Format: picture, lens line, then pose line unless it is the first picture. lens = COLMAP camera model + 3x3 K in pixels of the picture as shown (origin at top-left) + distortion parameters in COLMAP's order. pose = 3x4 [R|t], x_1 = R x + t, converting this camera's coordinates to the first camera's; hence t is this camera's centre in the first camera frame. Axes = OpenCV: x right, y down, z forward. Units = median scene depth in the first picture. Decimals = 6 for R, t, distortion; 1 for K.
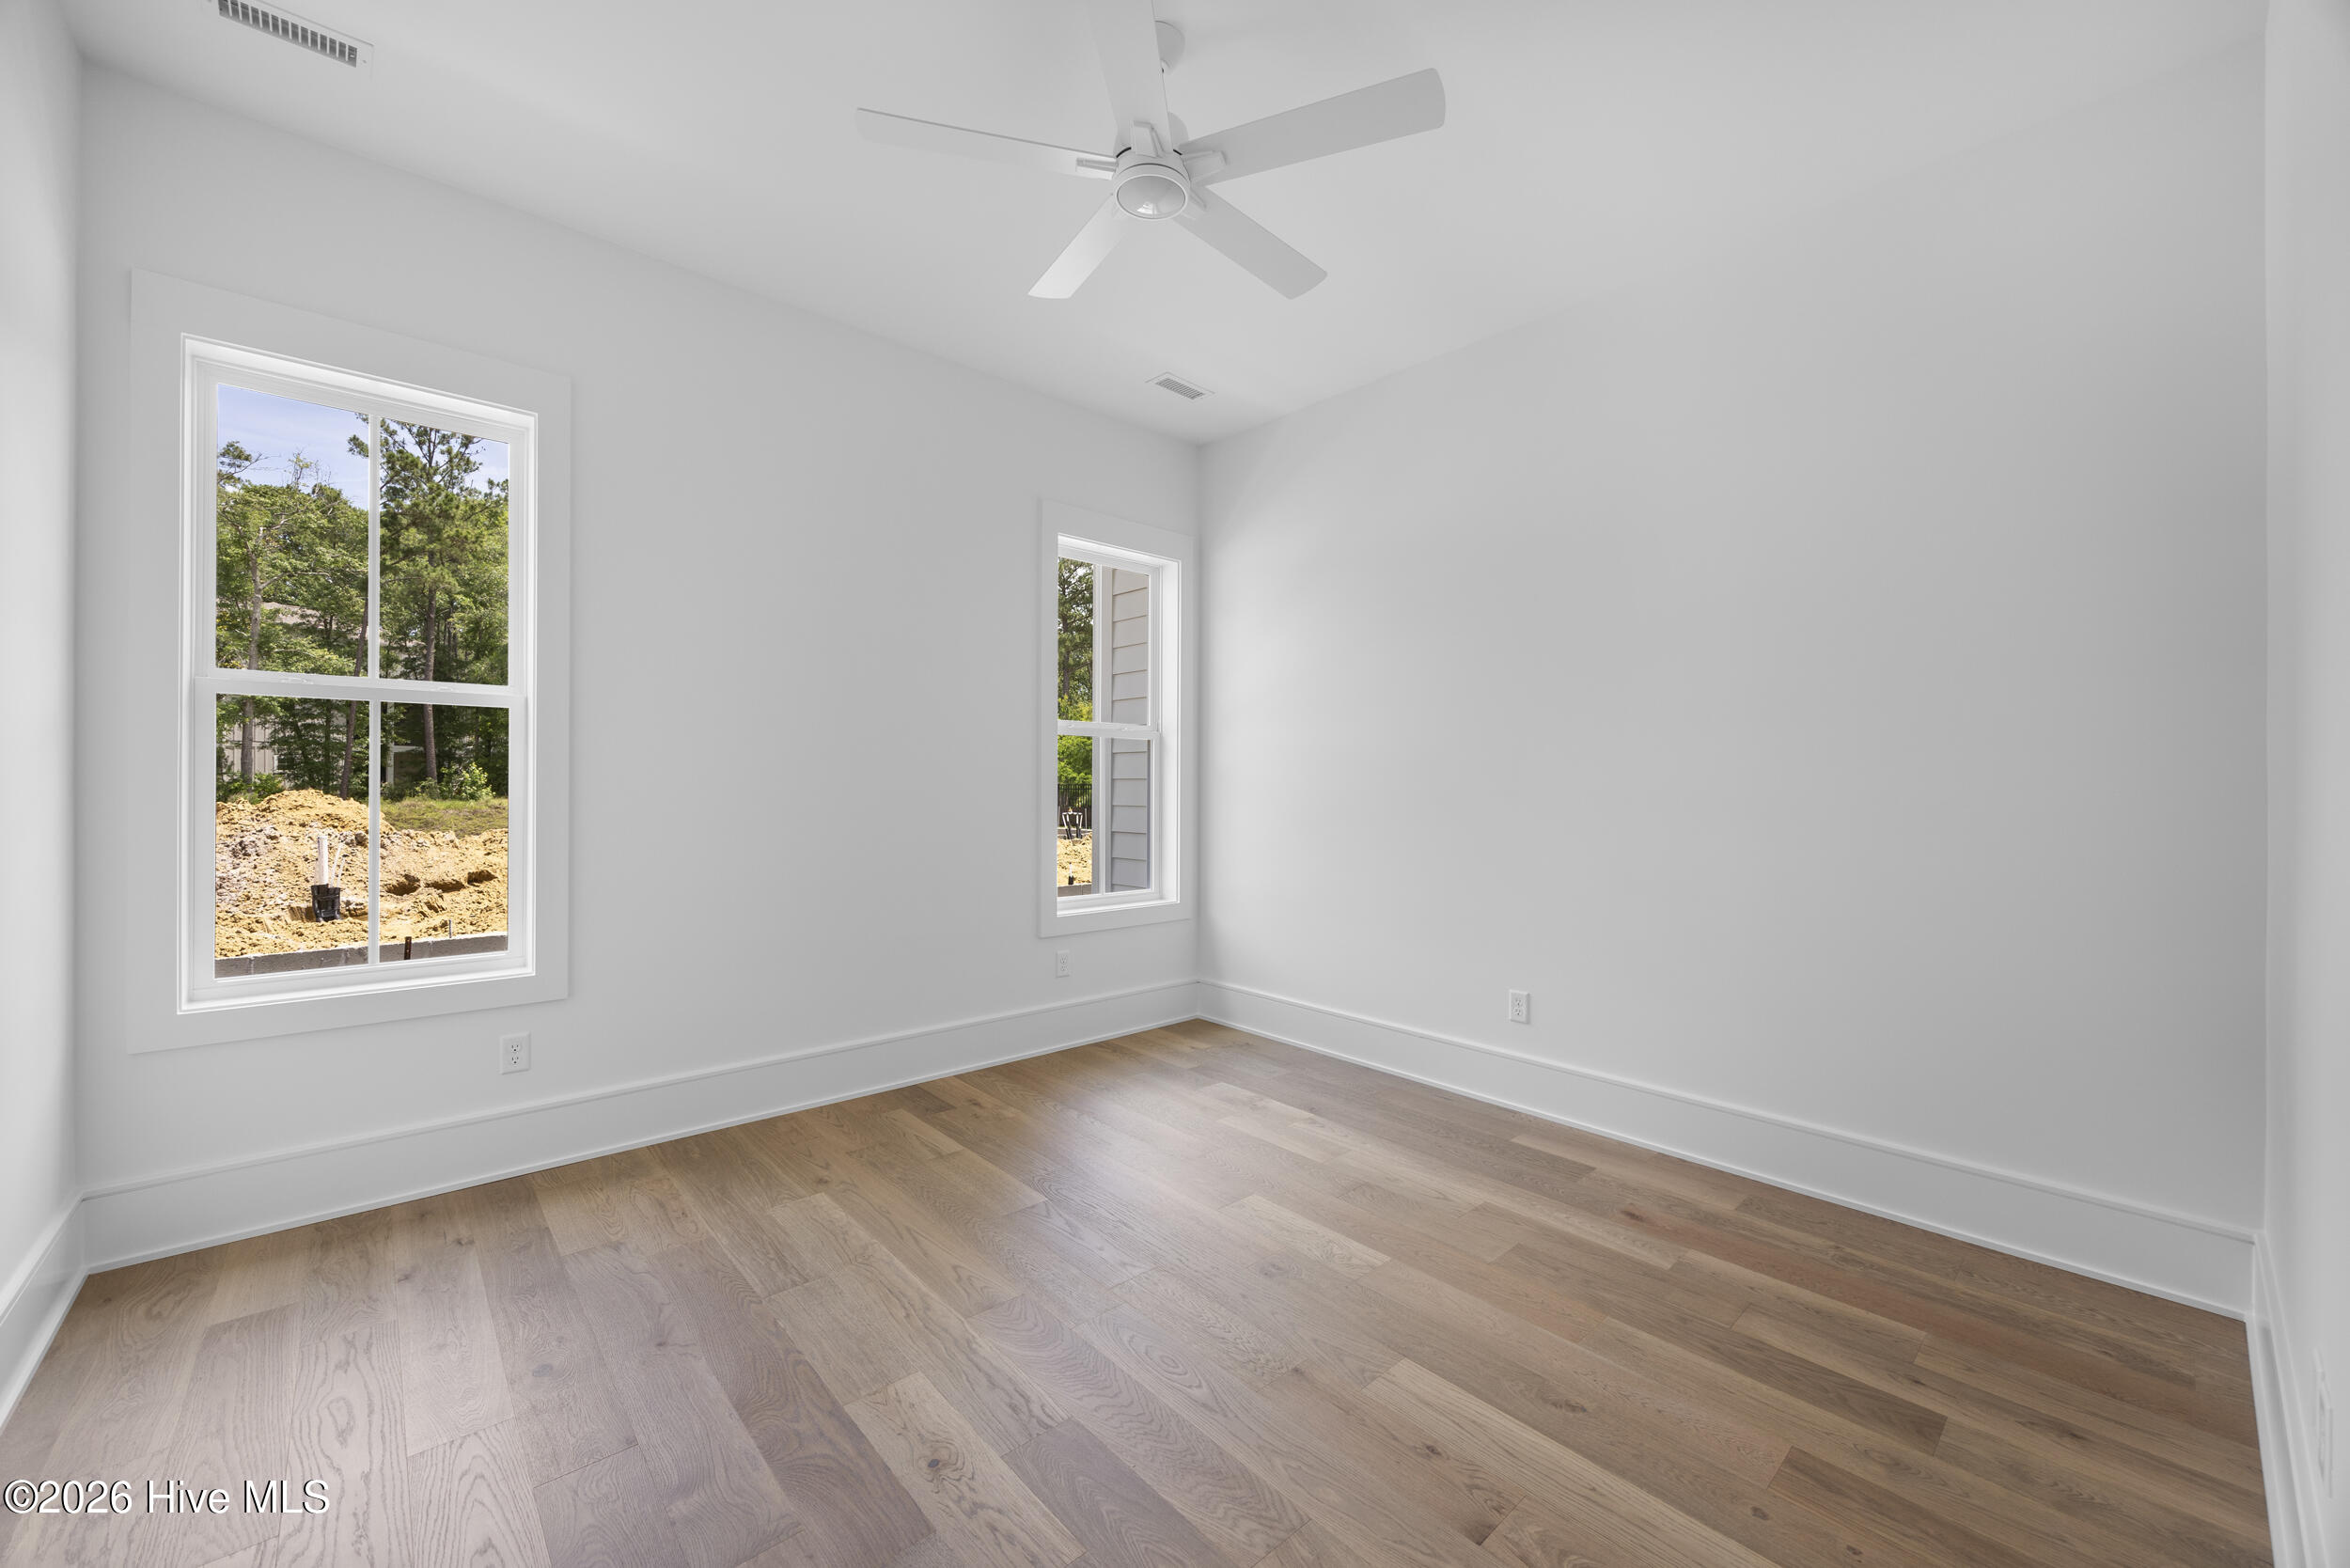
lens RADIAL K [[906.9, 0, 1190.8], [0, 906.9, 782.1], [0, 0, 1]] dist [-0.001301, 0.000399]
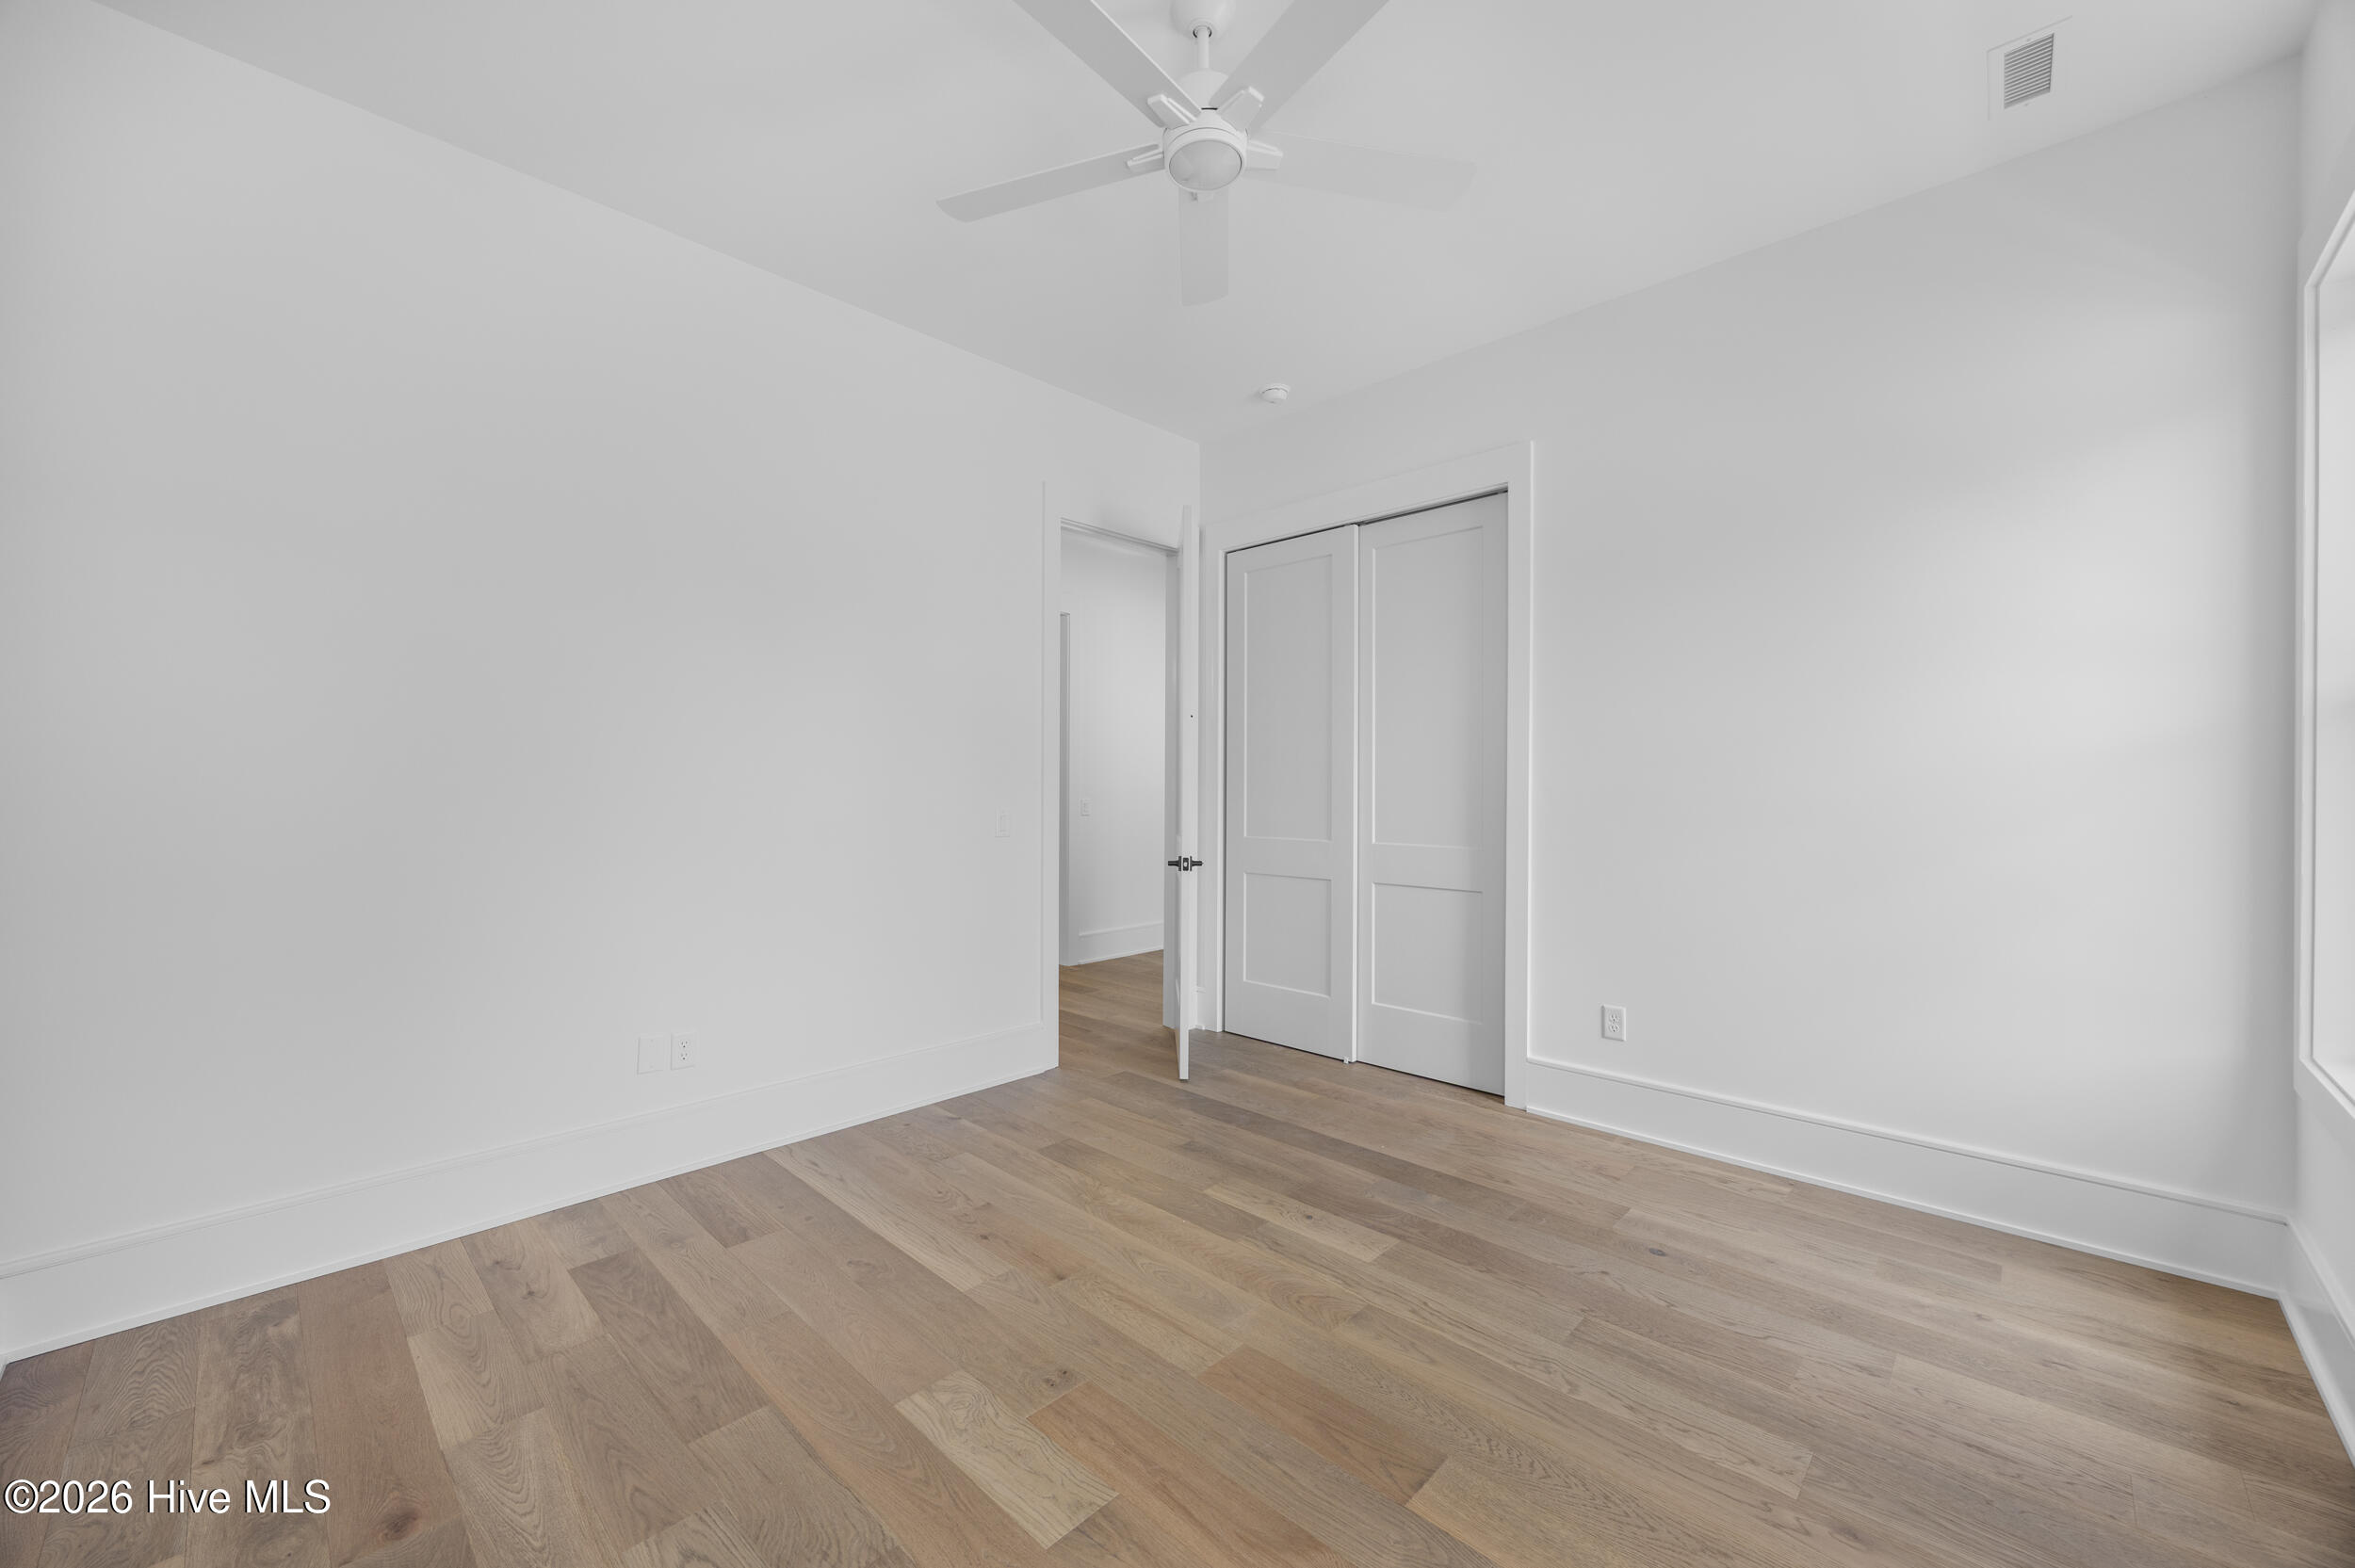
lens RADIAL K [[908.7, 0, 1181.2], [0, 908.7, 784.5], [0, 0, 1]] dist [-0.001301, 0.000399]
pose [[-0.998166, -0.008282, -0.059959, 0.033560], [-0.008253, 0.999966, -0.000735, -0.003246], [0.059963, -0.000239, -0.998201, 2.029960]]
